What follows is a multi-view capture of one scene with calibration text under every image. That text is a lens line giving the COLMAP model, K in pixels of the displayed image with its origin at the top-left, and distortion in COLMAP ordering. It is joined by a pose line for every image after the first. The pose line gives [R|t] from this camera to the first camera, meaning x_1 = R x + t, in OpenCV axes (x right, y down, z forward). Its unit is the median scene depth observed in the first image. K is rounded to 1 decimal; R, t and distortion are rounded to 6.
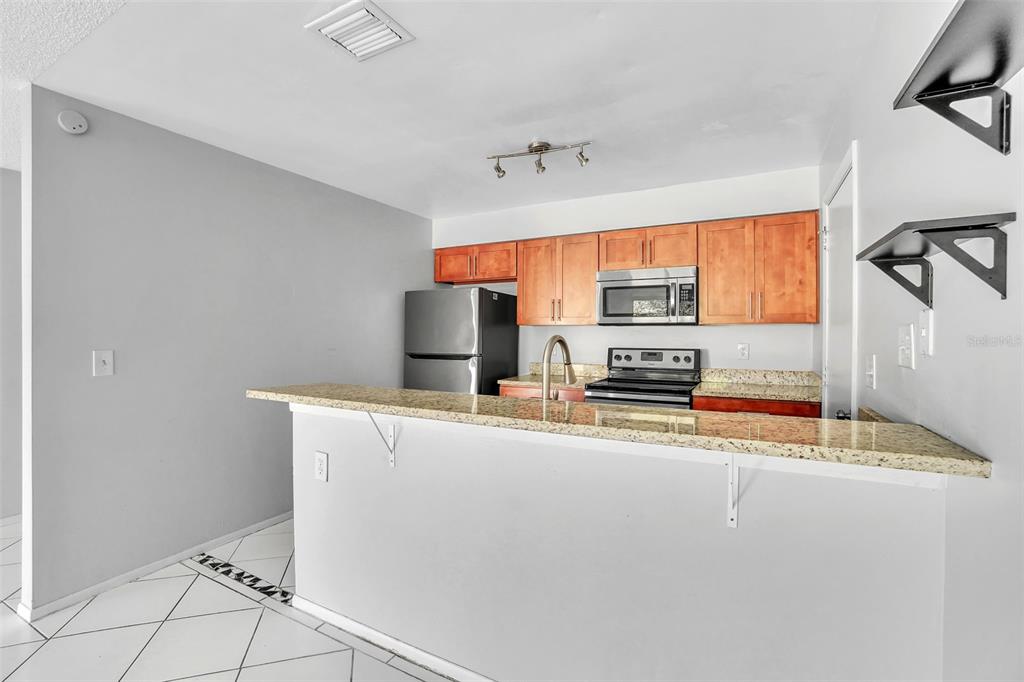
lens RADIAL K [[460.9, 0, 512.0], [0, 460.9, 341.0], [0, 0, 1]] dist [-0.032743, 0.000572]
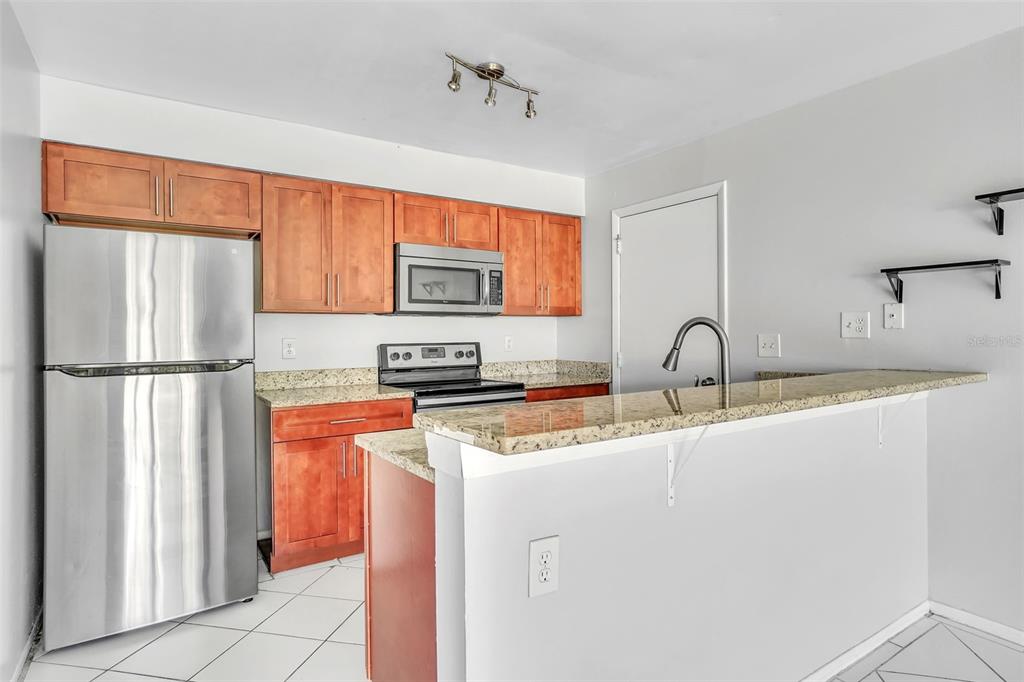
lens RADIAL K [[559.2, 0, 512.0], [0, 559.2, 341.0], [0, 0, 1]] dist [-0.027733, 0.000254]
pose [[0.465684, -0.015169, 0.884821, -0.587657], [0.023494, 0.999713, 0.004773, 0.011800], [-0.884639, 0.018565, 0.465906, 0.442318]]
